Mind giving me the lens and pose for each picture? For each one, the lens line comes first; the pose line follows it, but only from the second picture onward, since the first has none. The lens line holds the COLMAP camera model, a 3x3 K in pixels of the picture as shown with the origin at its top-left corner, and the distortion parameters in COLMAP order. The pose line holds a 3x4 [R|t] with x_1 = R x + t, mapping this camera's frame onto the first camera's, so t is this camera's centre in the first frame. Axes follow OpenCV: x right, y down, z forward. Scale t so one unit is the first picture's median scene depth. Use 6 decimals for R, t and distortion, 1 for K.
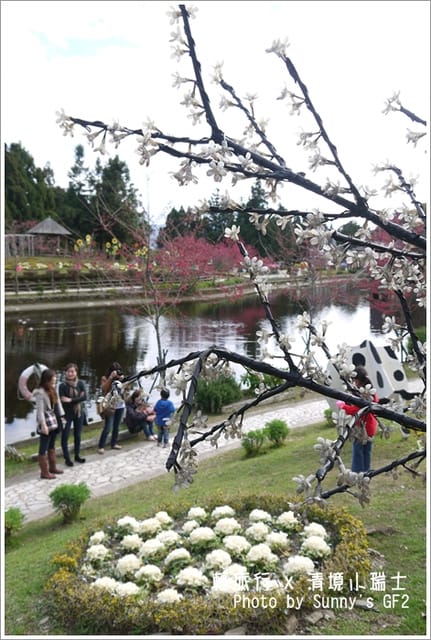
lens RADIAL K [[532.2, 0, 215.5], [0, 532.2, 320.0], [0, 0, 1]] dist [-0.021713, 0.009373]
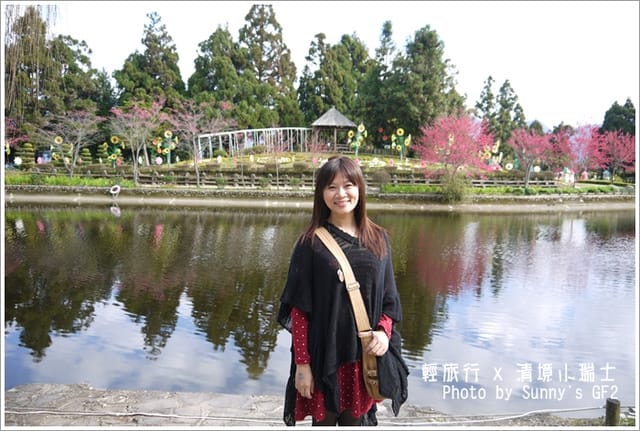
lens RADIAL K [[529.4, 0, 320.0], [0, 529.4, 215.5], [0, 0, 1]] dist [-0.036330, 0.009113]
pose [[0.733112, 0.058705, -0.677570, 0.244484], [-0.089169, 0.995964, -0.010189, -0.007663], [0.674237, 0.067888, 0.735388, 0.339812]]
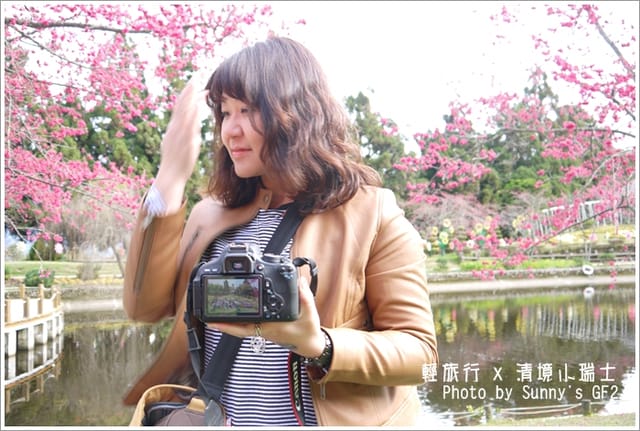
lens RADIAL K [[615.1, 0, 322.7], [0, 615.1, 216.4], [0, 0, 1]] dist [-0.013214, 0.000842]
pose [[0.815840, -0.068102, -0.574254, -0.148974], [-0.025594, 0.987816, -0.153508, 0.028106], [0.577711, 0.139935, 0.804157, -0.069018]]
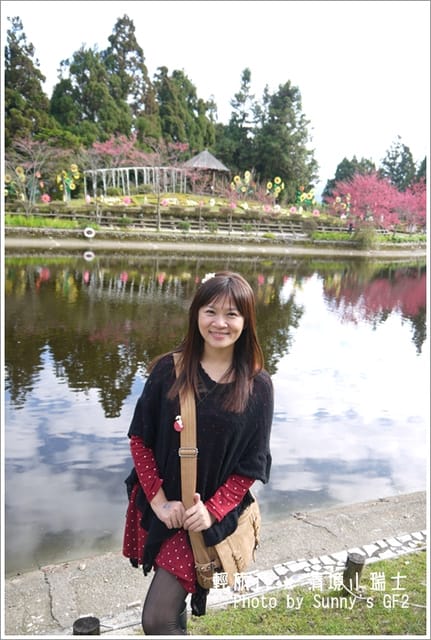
lens RADIAL K [[529.4, 0, 216.8], [0, 529.4, 323.8], [0, 0, 1]] dist [-0.036330, 0.009113]
pose [[0.956044, 0.102308, -0.274795, -0.025662], [-0.080510, 0.992728, 0.089494, 0.010628], [0.281953, -0.063436, 0.957329, 0.142330]]
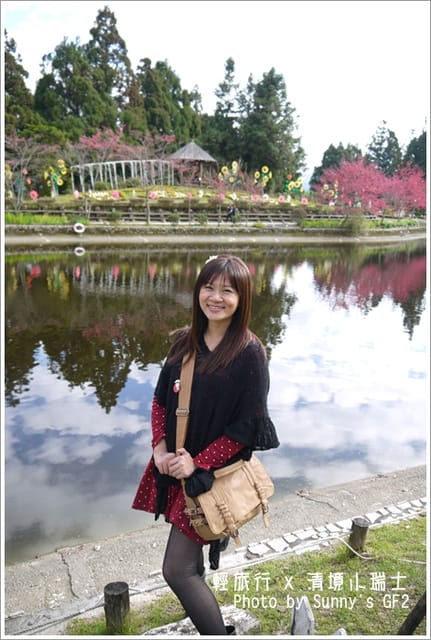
lens RADIAL K [[529.4, 0, 216.8], [0, 529.4, 323.8], [0, 0, 1]] dist [-0.036330, 0.009113]
pose [[0.963246, 0.072470, -0.258660, -0.026114], [-0.046682, 0.993429, 0.104494, 0.011182], [0.264533, -0.088579, 0.960300, 0.139346]]
